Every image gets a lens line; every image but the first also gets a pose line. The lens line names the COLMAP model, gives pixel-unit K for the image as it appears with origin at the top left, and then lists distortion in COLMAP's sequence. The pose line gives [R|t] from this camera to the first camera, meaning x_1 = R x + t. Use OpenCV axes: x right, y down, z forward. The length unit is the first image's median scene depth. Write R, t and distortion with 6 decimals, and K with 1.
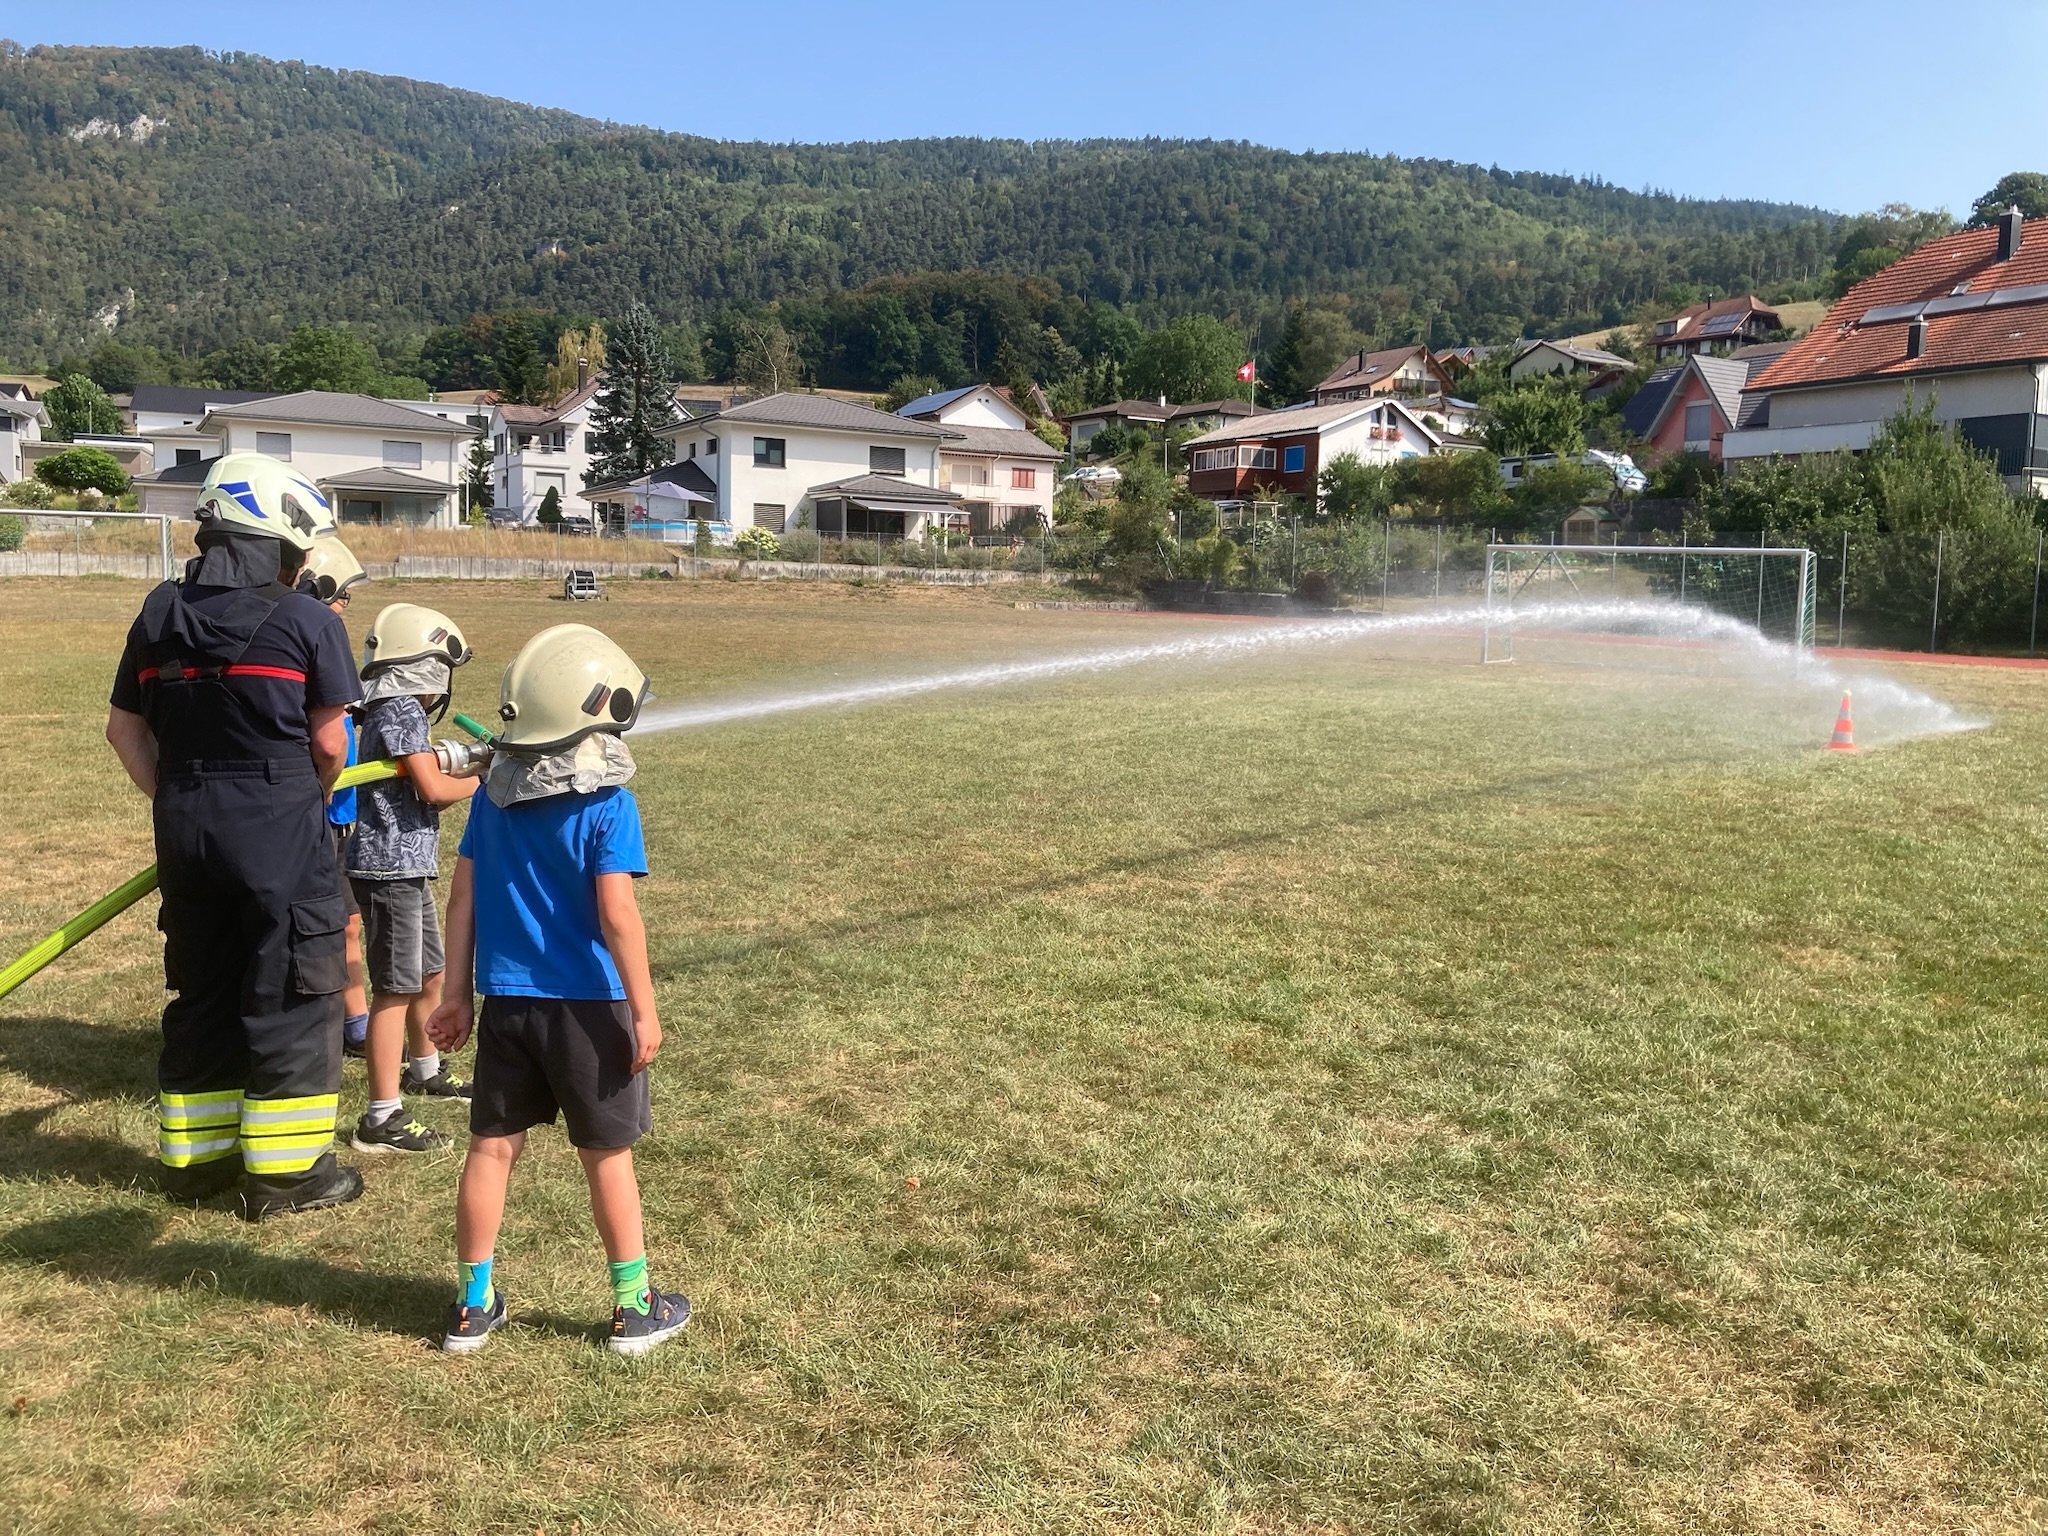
lens RADIAL K [[1682.6, 0, 1036.7], [0, 1682.6, 764.5], [0, 0, 1]] dist [0.034562, -0.026656]
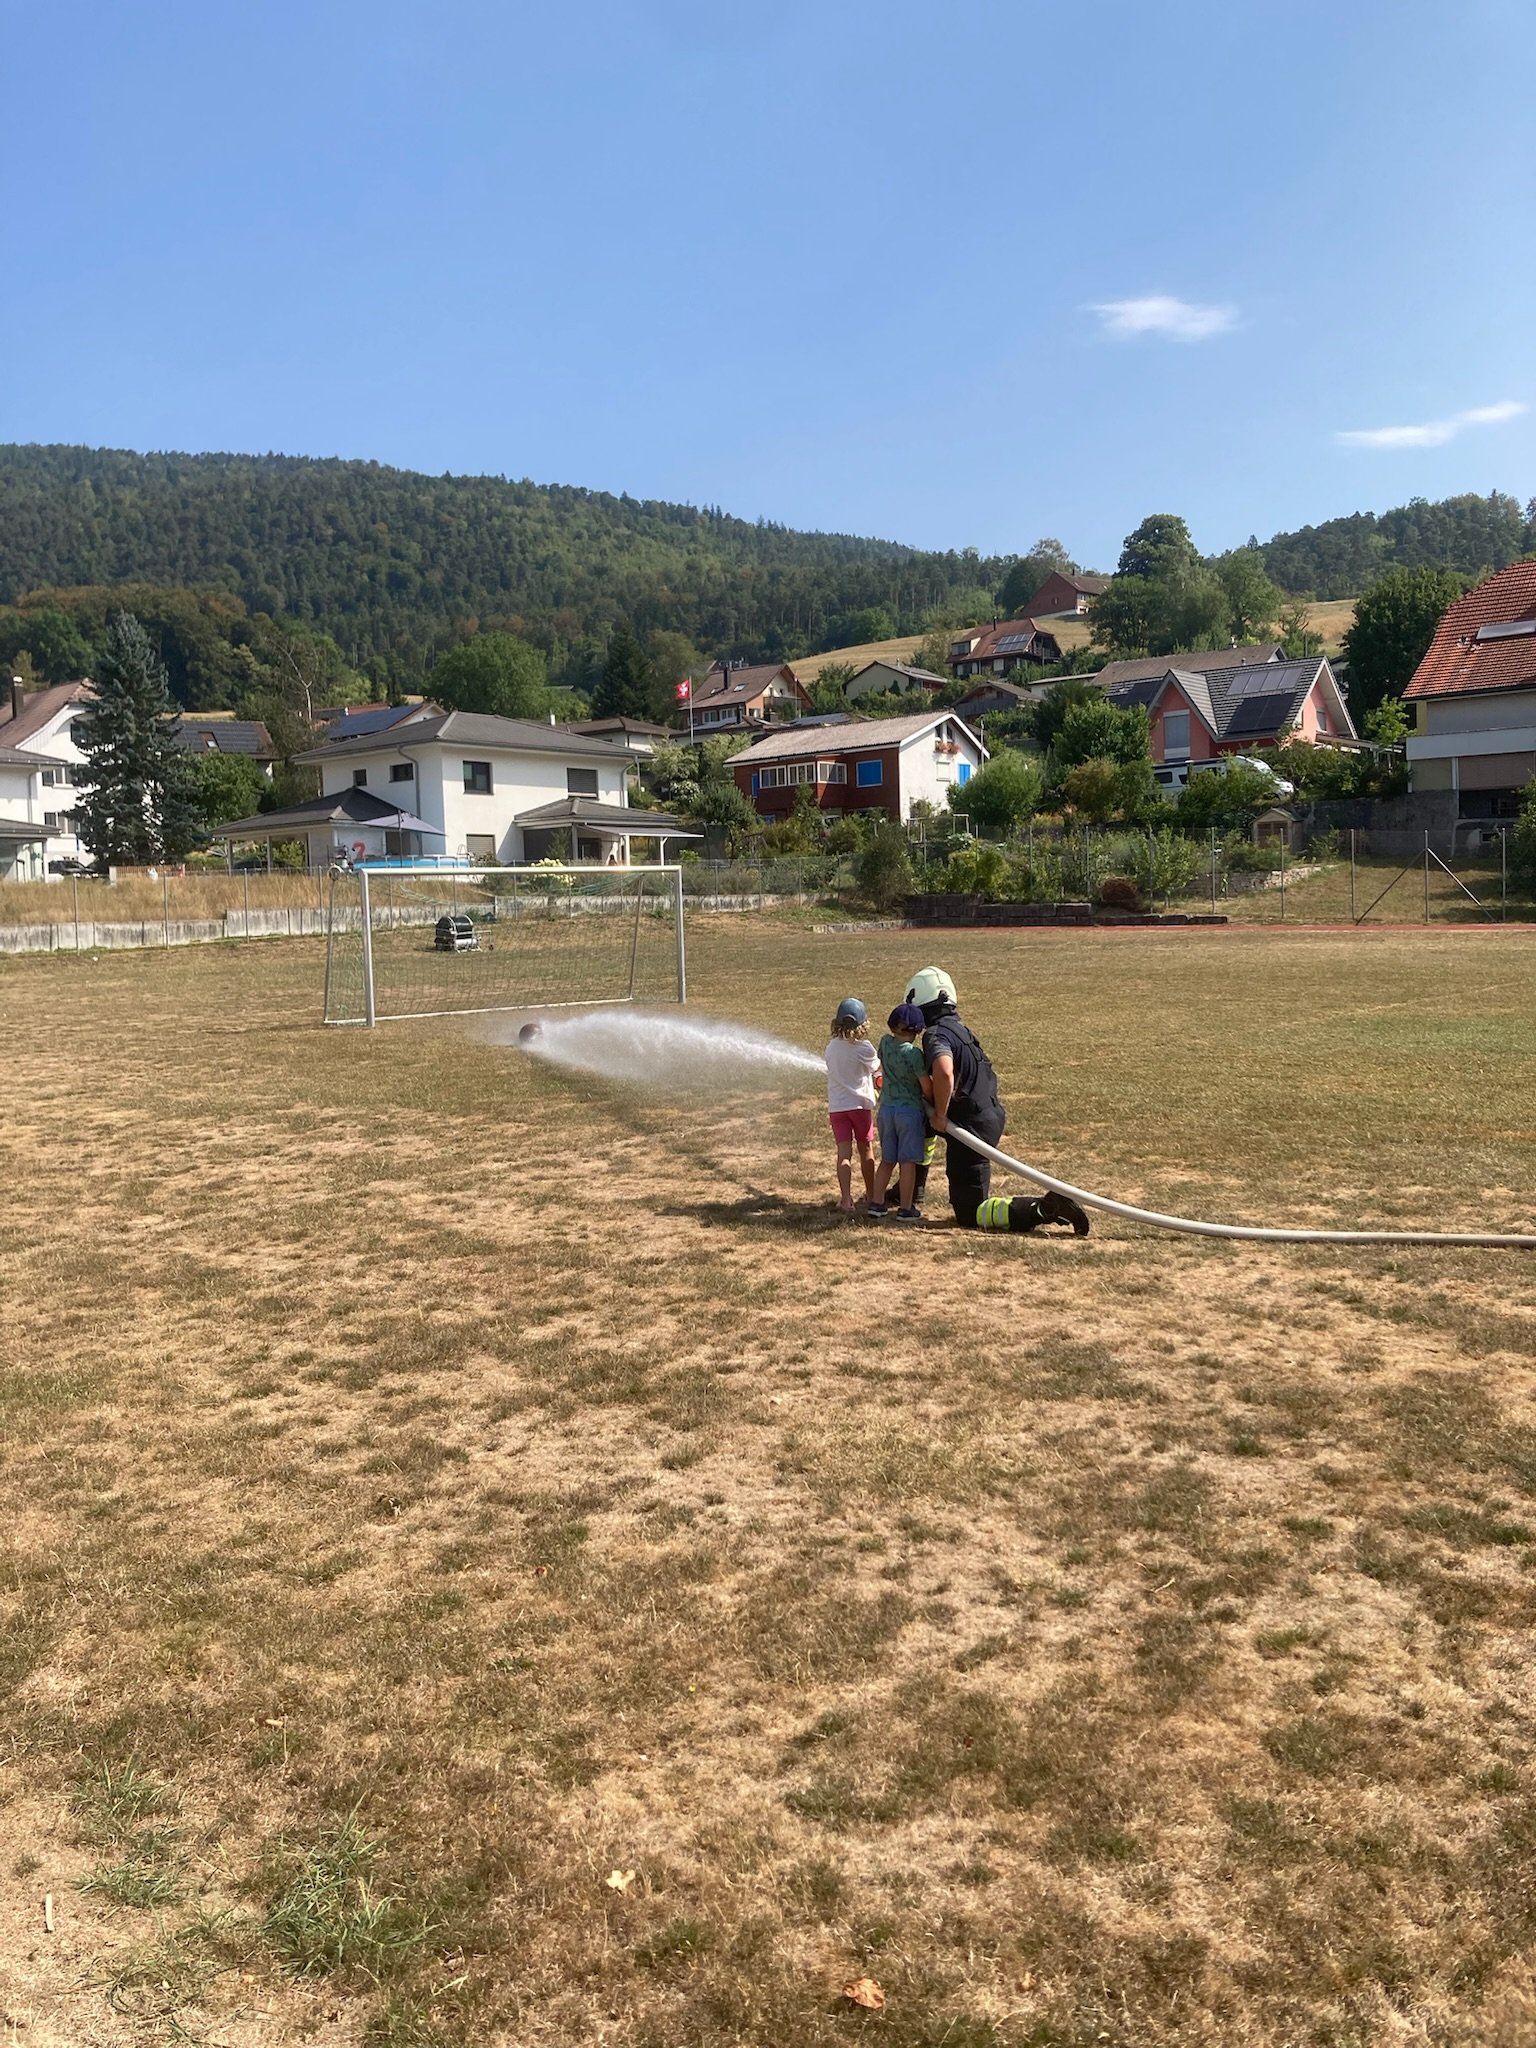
lens RADIAL K [[1682.6, 0, 746.9], [0, 1682.6, 1019.1], [0, 0, 1]] dist [0.034562, -0.026656]
pose [[0.942820, -0.071558, 0.325531, -0.172833], [0.083490, 0.996247, -0.022812, -0.012123], [-0.322677, 0.048686, 0.945256, 0.054374]]
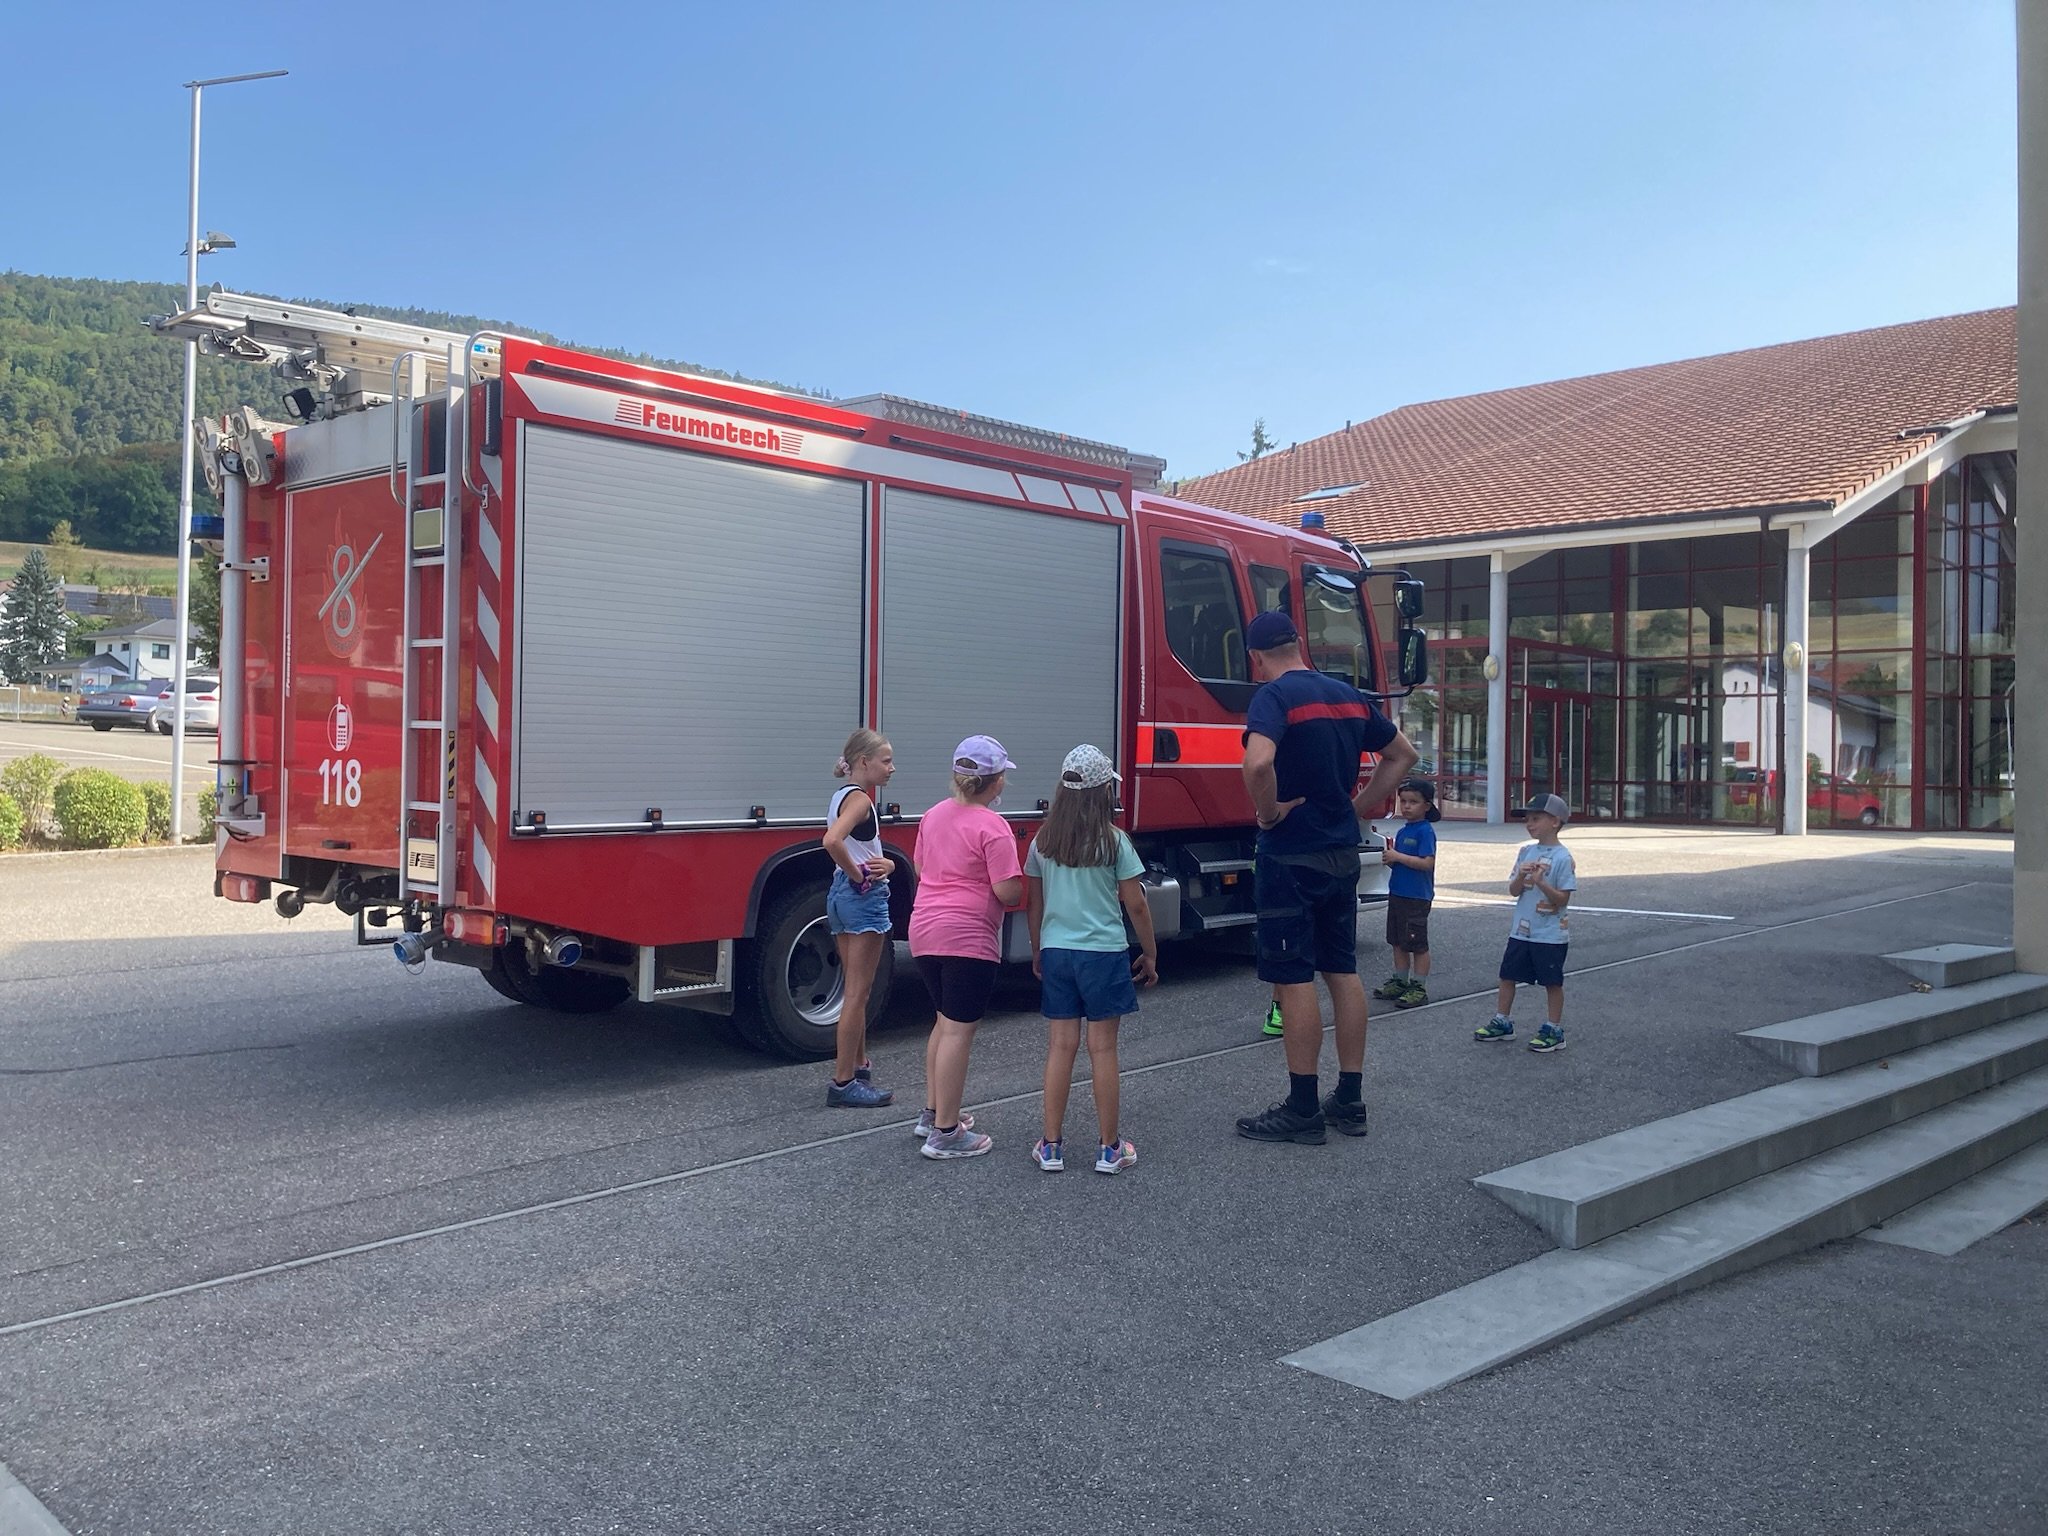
lens RADIAL K [[1682.6, 0, 1002.7], [0, 1682.6, 747.4], [0, 0, 1]] dist [0.034562, -0.026656]
pose [[0.922023, 0.003417, 0.387119, -0.007462], [0.037000, 0.994606, -0.096903, 0.069378], [-0.385362, 0.103670, 0.916924, -0.547444]]
